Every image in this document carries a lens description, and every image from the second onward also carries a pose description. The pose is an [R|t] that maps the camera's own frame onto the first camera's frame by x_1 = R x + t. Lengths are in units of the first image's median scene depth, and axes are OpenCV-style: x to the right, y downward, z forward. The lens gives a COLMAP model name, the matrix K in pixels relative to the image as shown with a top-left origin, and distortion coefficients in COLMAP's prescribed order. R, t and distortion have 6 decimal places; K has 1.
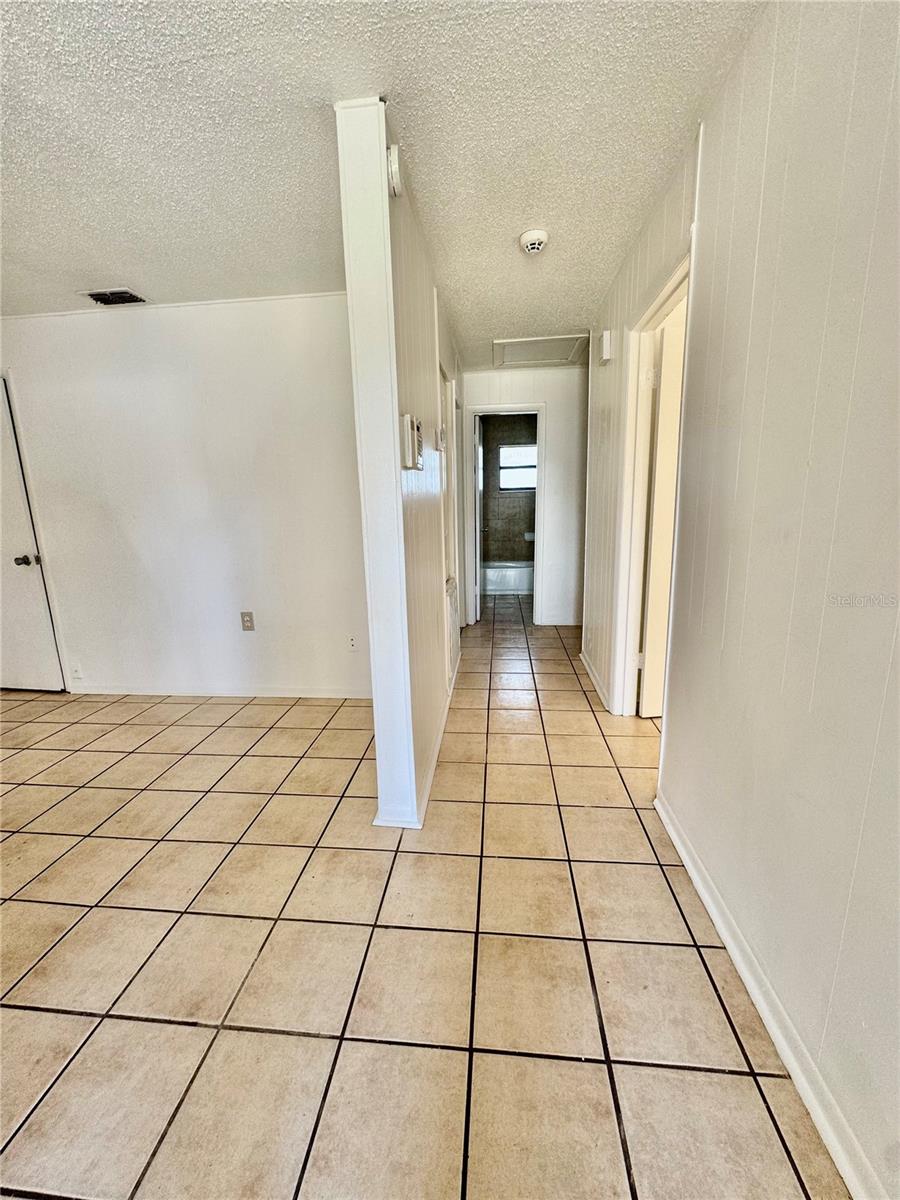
lens RADIAL K [[475.6, 0, 450.0], [0, 475.6, 600.0], [0, 0, 1]] dist [-0.001500, -0.000559]
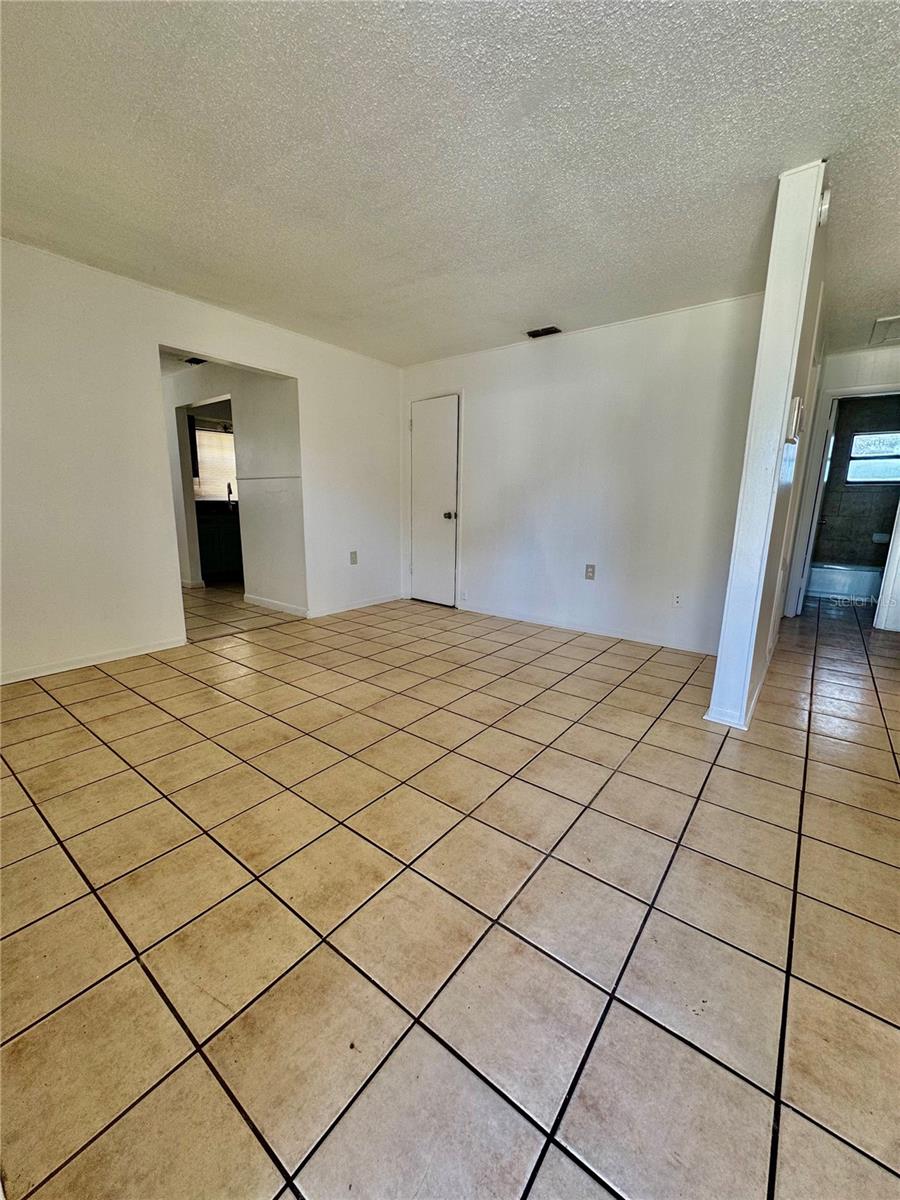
lens RADIAL K [[475.6, 0, 450.0], [0, 475.6, 600.0], [0, 0, 1]] dist [-0.001500, -0.000559]
pose [[0.846191, 0.146419, -0.512369, -0.076745], [-0.144547, 0.988529, 0.043768, 0.115685], [0.512901, 0.037025, 0.857649, -0.285918]]
